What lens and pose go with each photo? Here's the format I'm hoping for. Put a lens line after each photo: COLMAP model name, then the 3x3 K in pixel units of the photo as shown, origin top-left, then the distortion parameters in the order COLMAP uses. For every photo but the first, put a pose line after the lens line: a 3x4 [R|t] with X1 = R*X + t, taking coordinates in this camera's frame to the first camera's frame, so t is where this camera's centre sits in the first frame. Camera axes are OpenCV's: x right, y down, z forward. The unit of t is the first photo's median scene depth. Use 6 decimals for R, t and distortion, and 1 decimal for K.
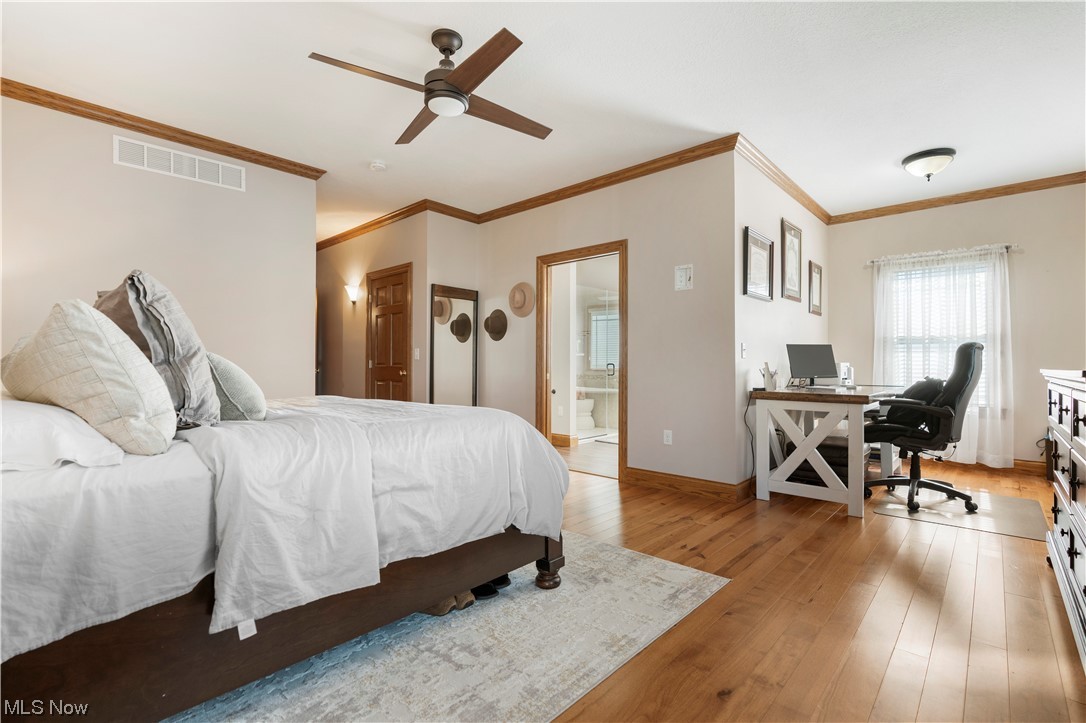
lens RADIAL K [[494.7, 0, 543.0], [0, 494.7, 361.5], [0, 0, 1]] dist [0.001069, 0.000250]
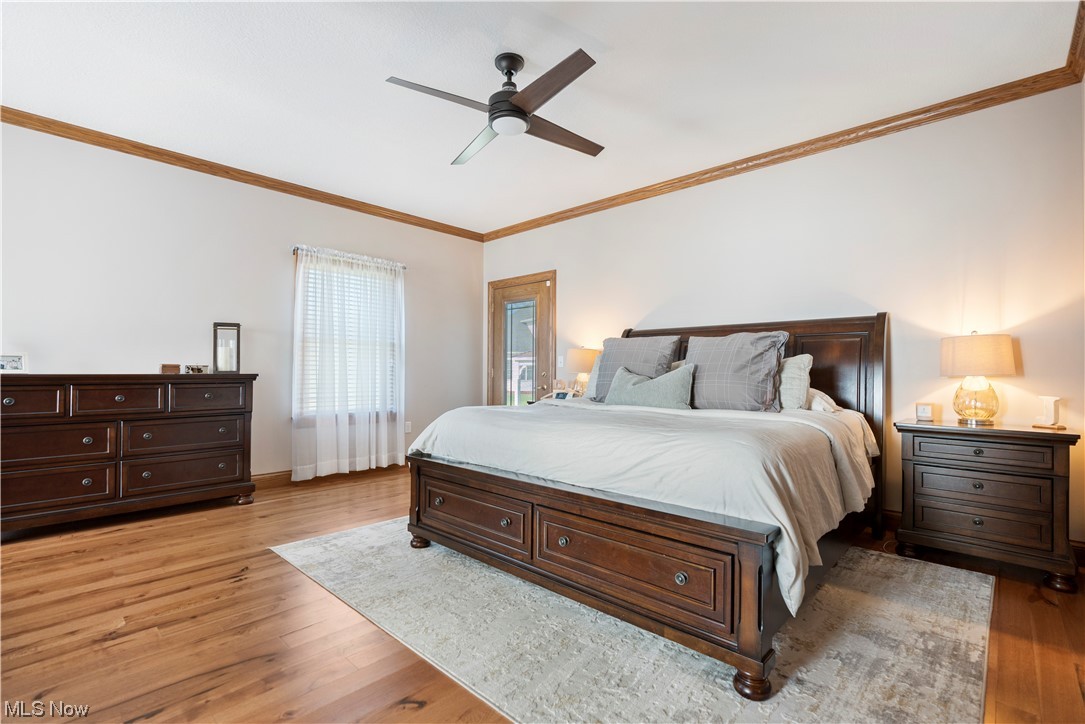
lens RADIAL K [[493.6, 0, 542.3], [0, 493.6, 367.5], [0, 0, 1]] dist [-0.001446, 0.000145]
pose [[-0.999788, -0.012786, 0.016155, -0.286103], [-0.013057, 0.999774, -0.016757, 0.000183], [-0.015937, -0.016964, -0.999729, 2.007723]]
